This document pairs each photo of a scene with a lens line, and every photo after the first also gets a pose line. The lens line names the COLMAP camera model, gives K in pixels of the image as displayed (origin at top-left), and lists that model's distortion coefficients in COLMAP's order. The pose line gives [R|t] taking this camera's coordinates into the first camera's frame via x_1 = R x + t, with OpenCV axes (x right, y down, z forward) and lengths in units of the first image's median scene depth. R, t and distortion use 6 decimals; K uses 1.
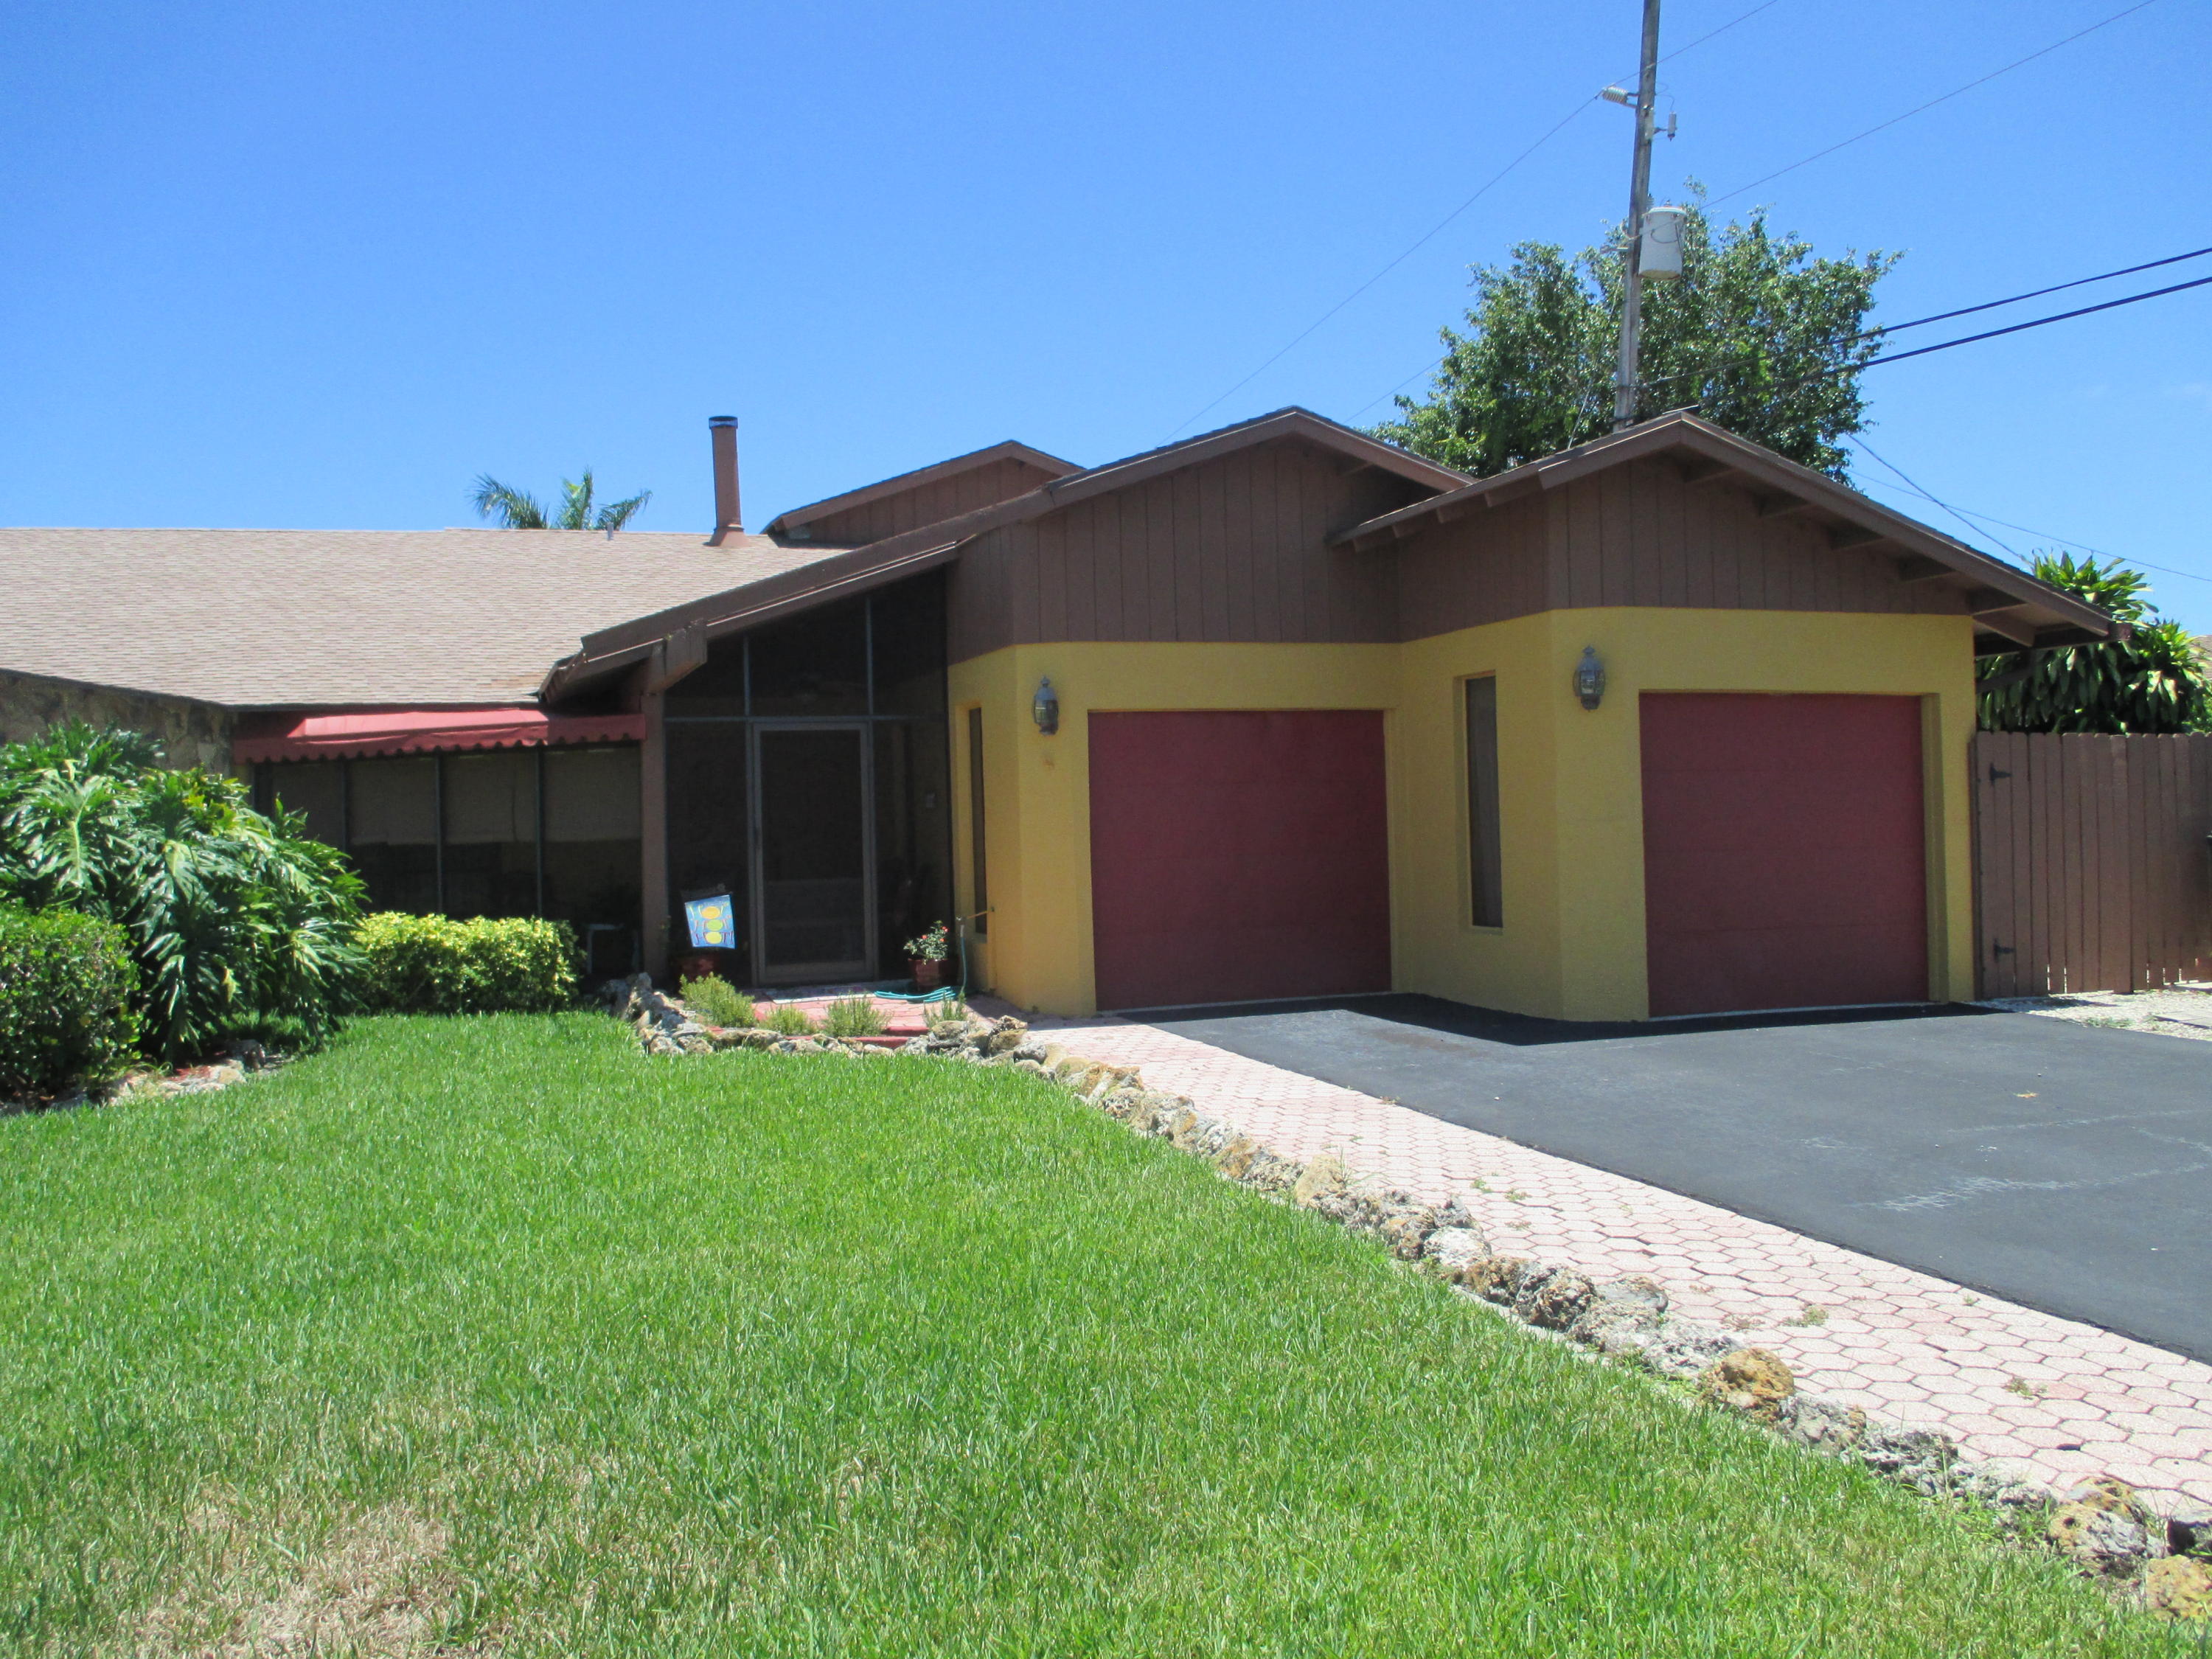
lens RADIAL K [[1850.5, 0, 1111.6], [0, 1850.5, 826.3], [0, 0, 1]] dist [-0.030298, -0.011010]
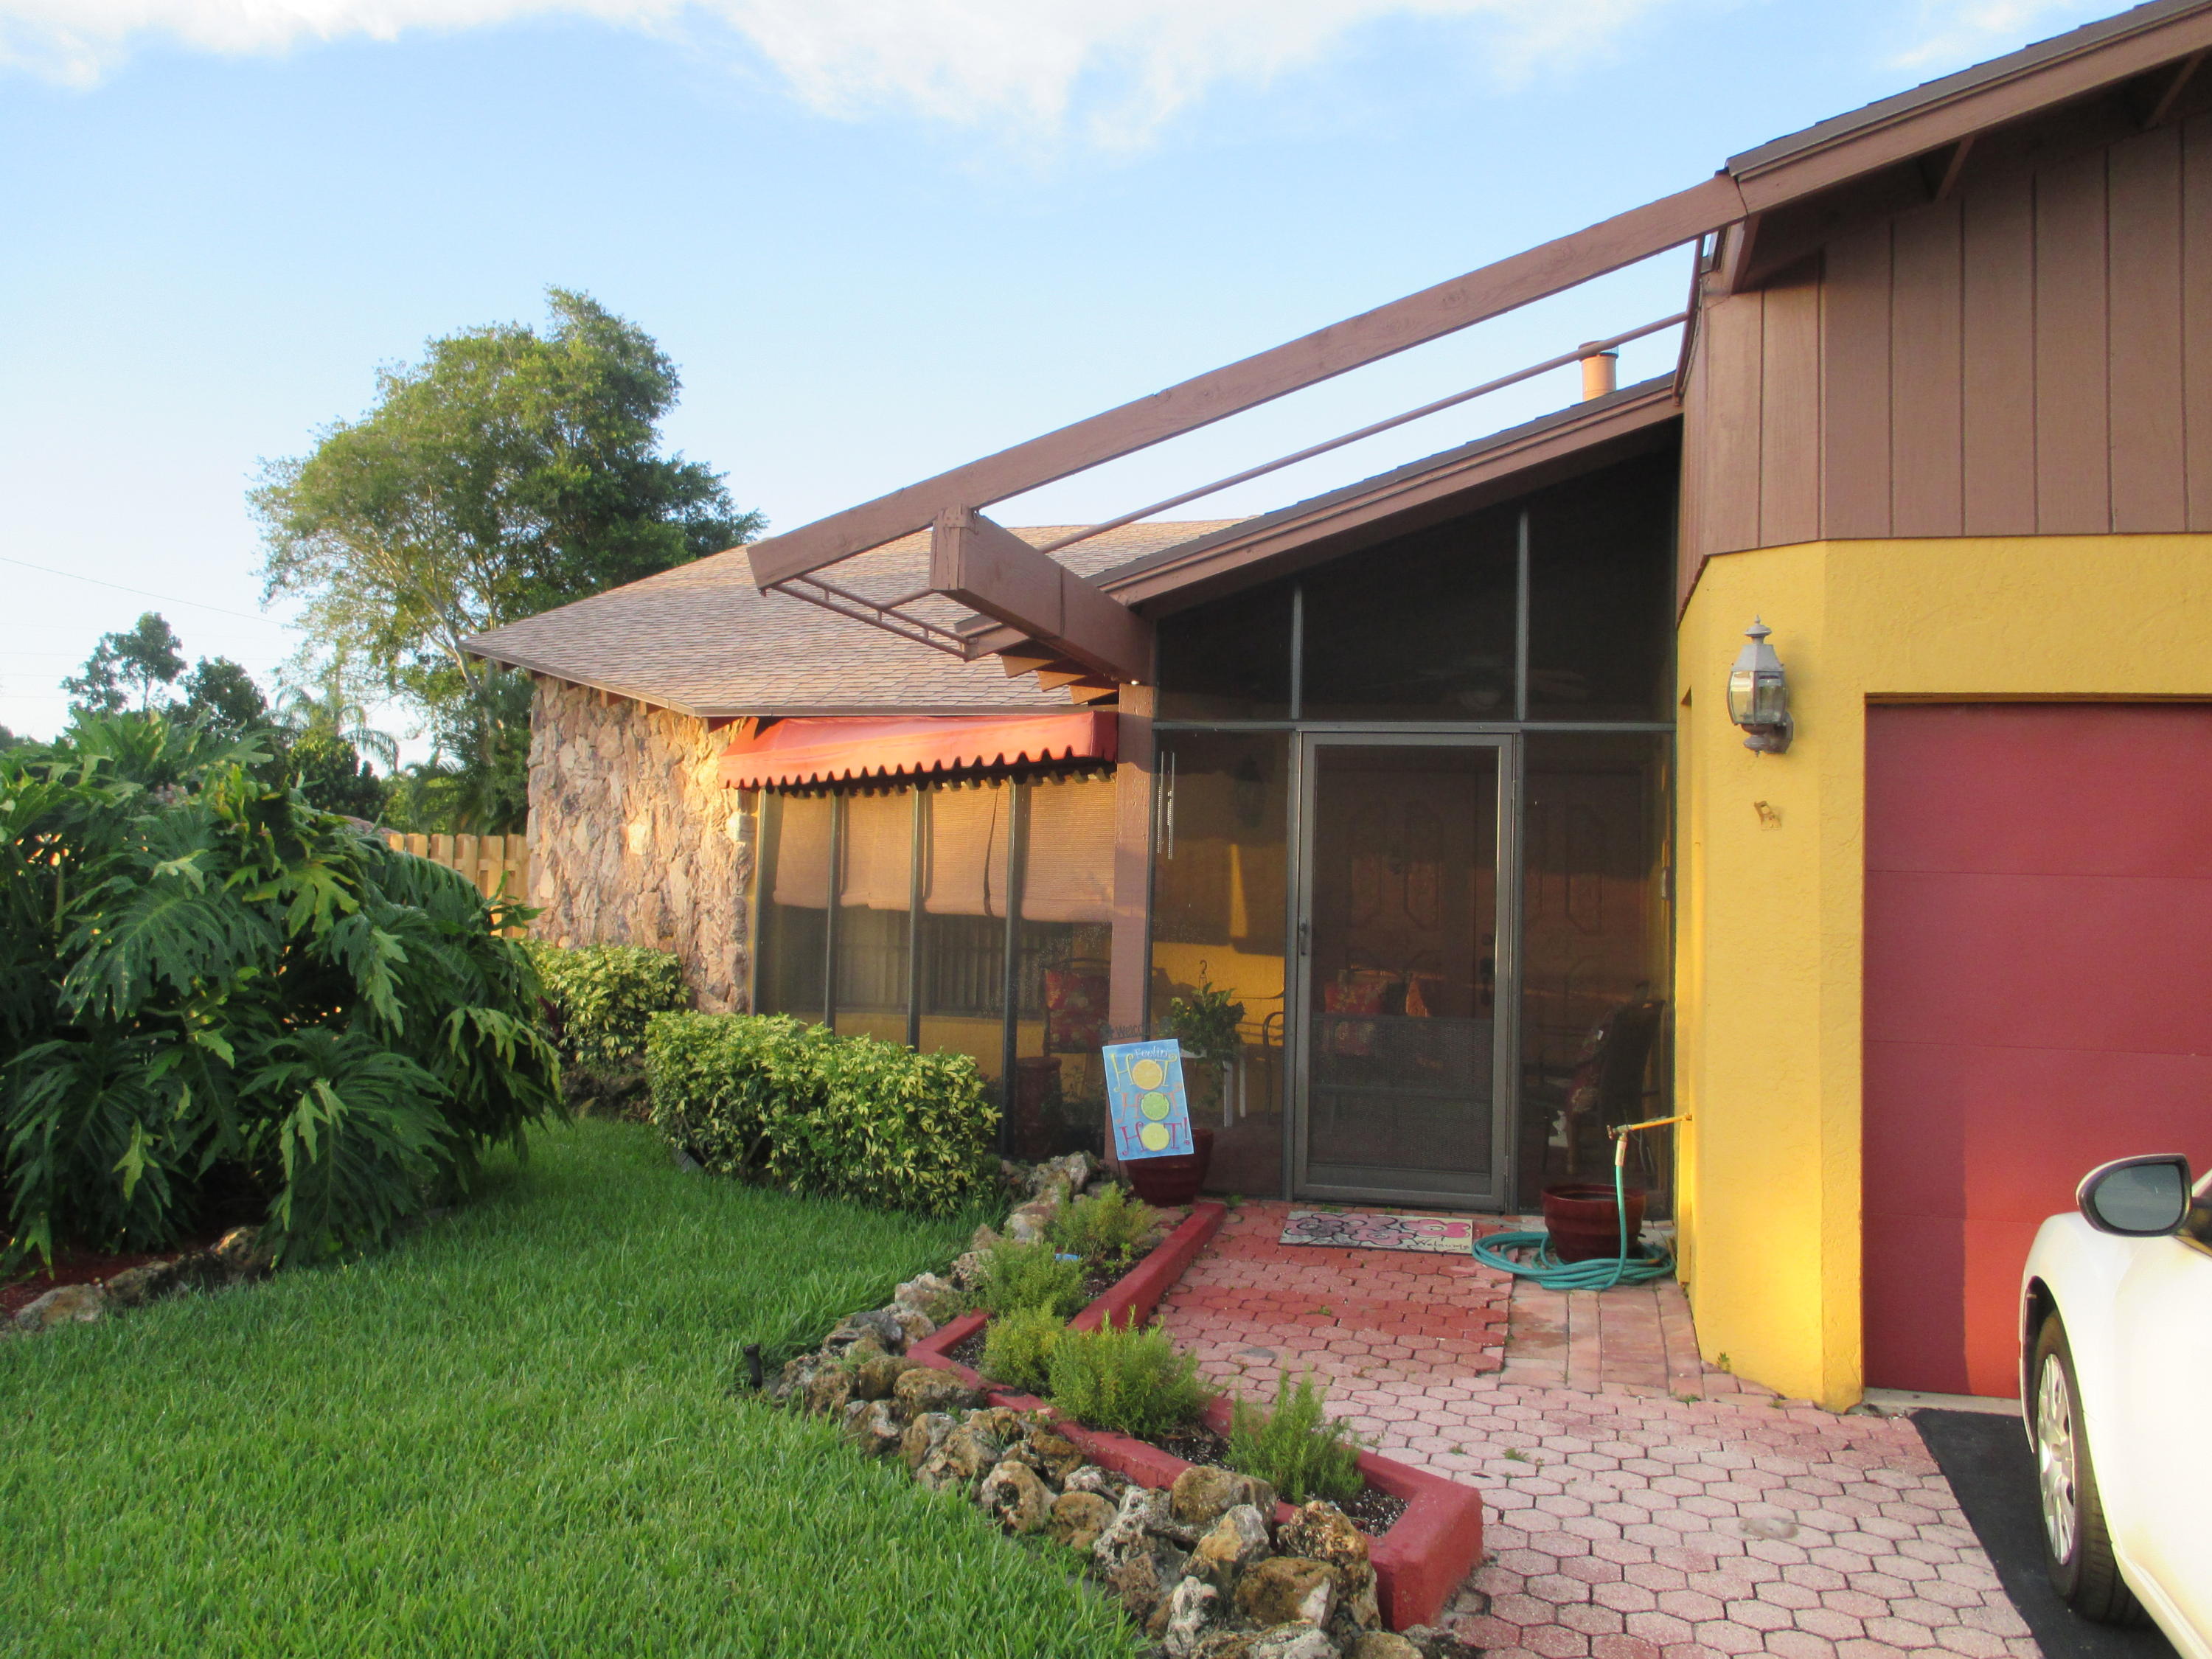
lens RADIAL K [[1850.5, 0, 1088.4], [0, 1850.5, 787.9], [0, 0, 1]] dist [-0.030298, -0.011010]
pose [[0.819116, 0.018042, -0.573344, 0.085405], [-0.046199, 0.998333, -0.034586, -0.017149], [0.571764, 0.054818, 0.818584, 0.532593]]
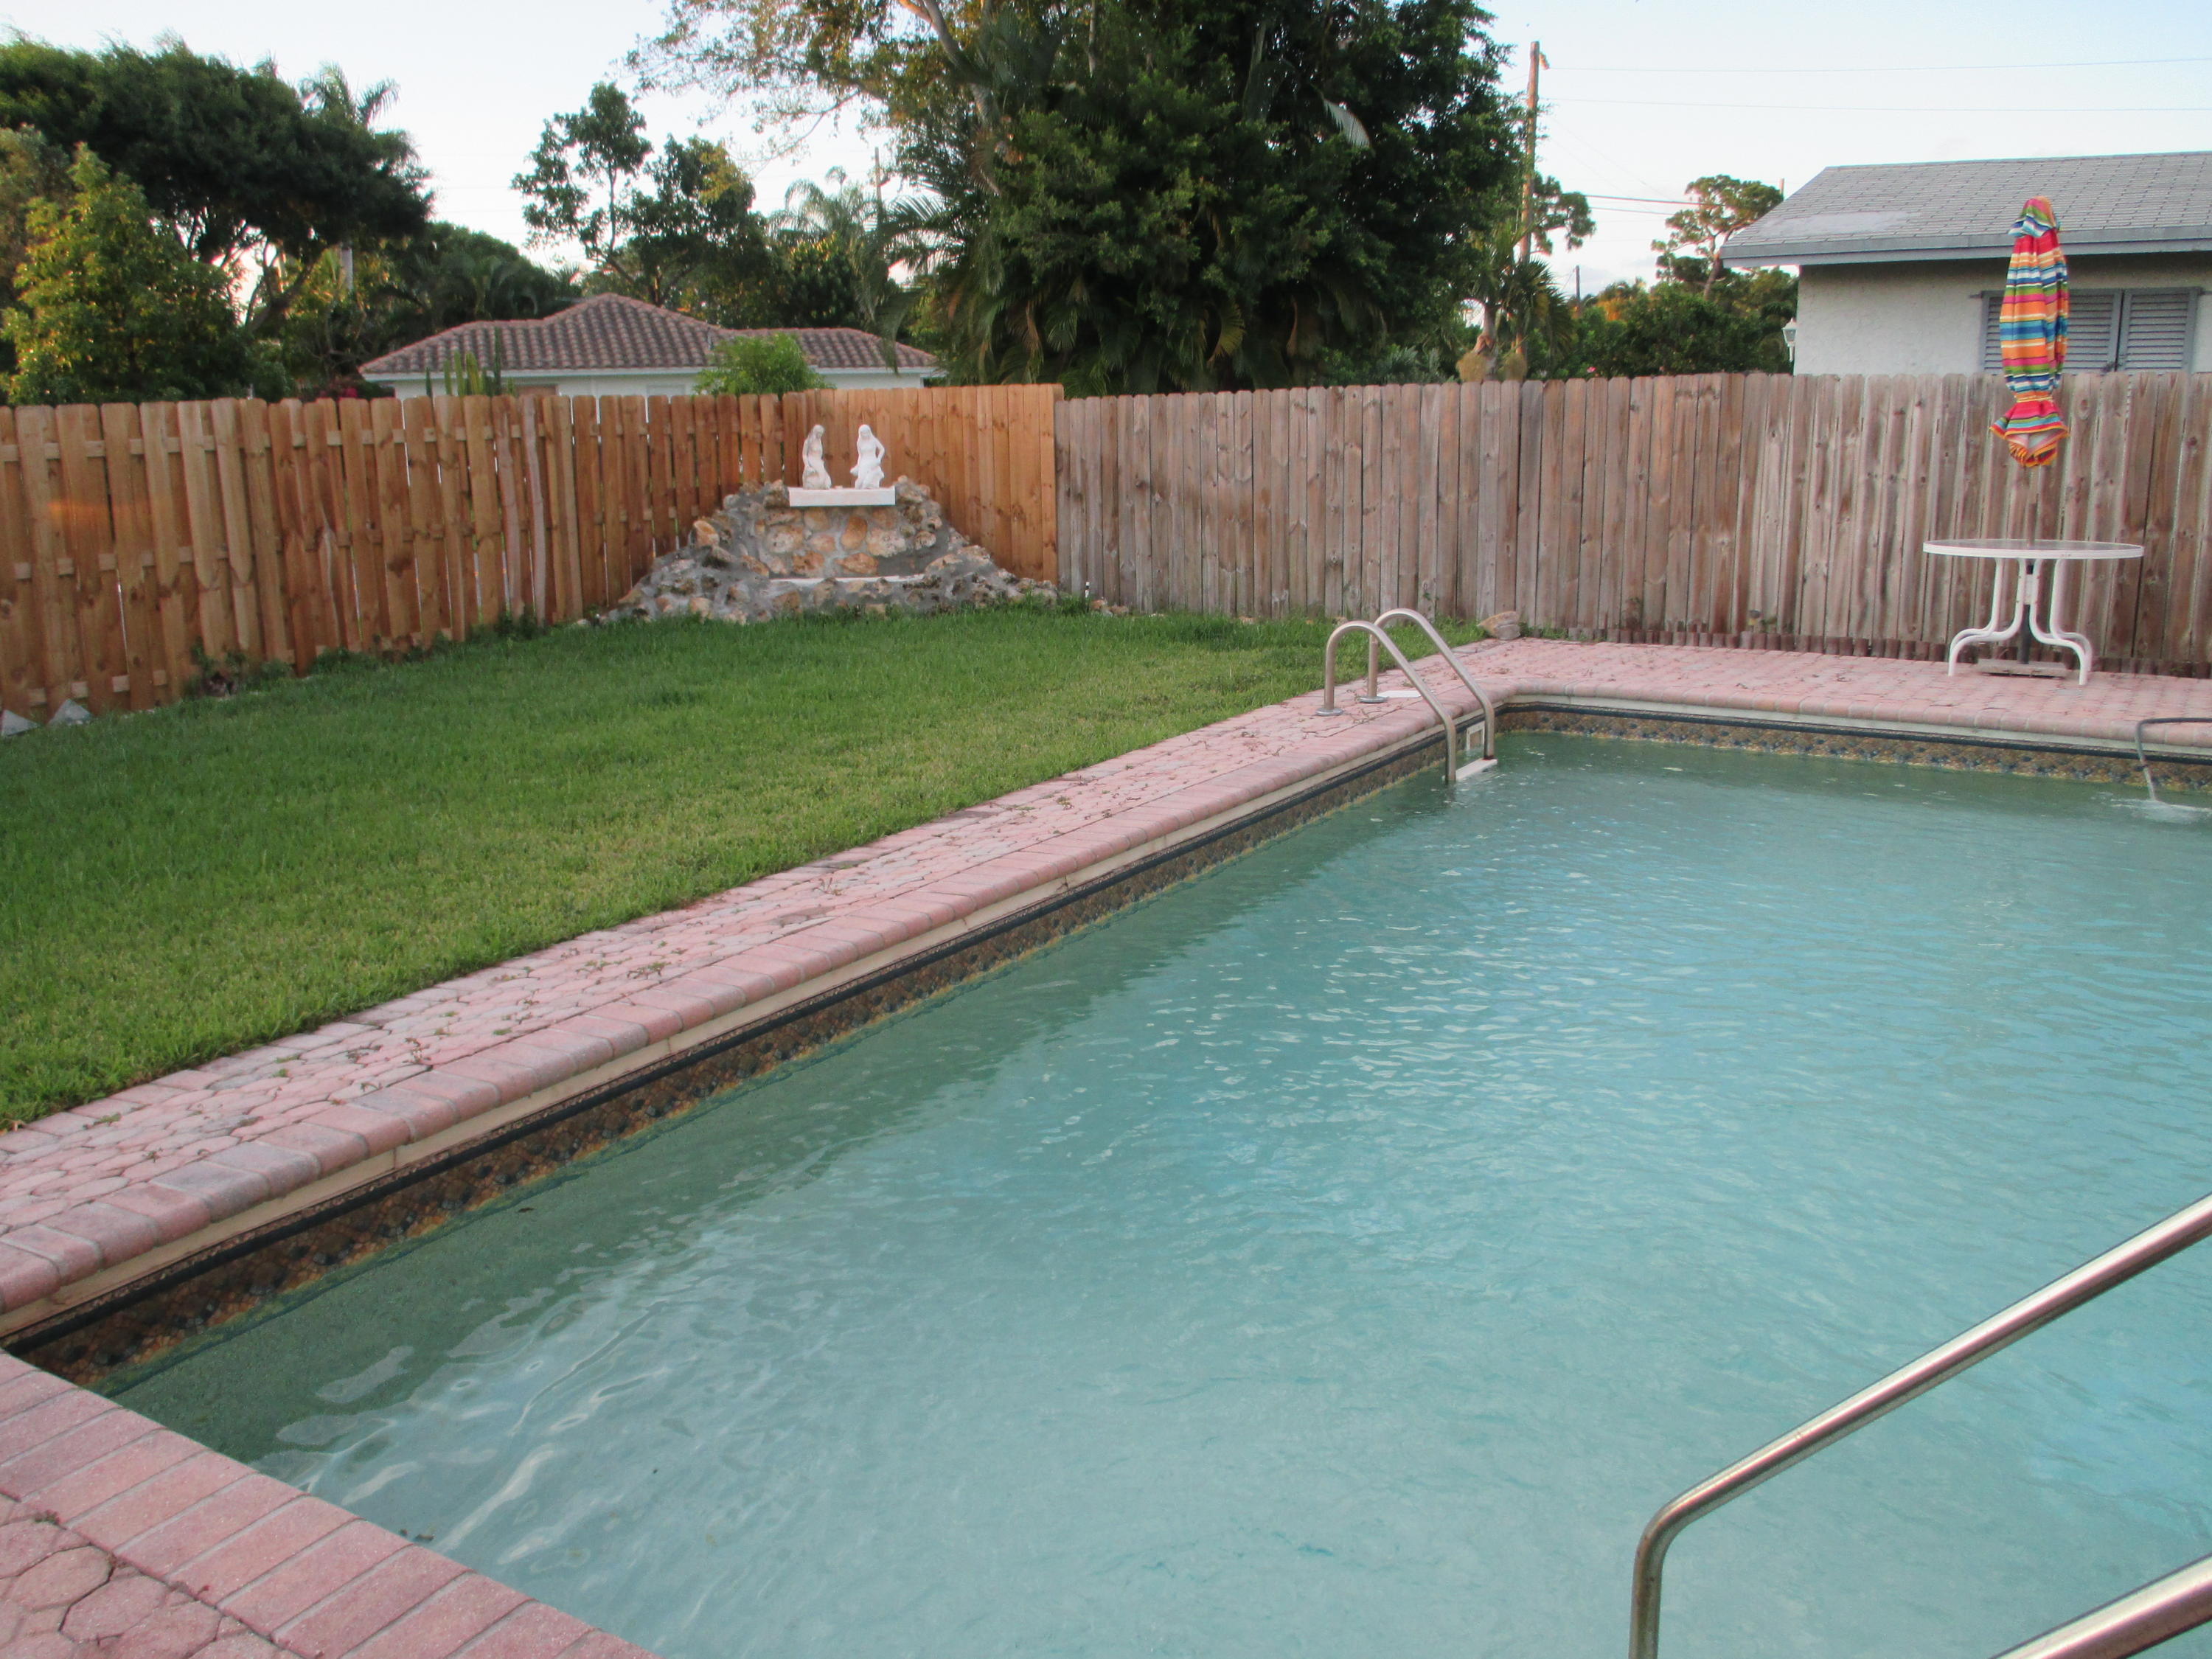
lens RADIAL K [[1850.5, 0, 1110.2], [0, 1850.5, 818.8], [0, 0, 1]] dist [-0.030298, -0.011010]
pose [[0.622839, 0.188292, -0.759354, -0.964335], [0.004493, 0.969729, 0.244143, 0.030591], [0.782337, -0.155474, 0.603139, 1.407488]]
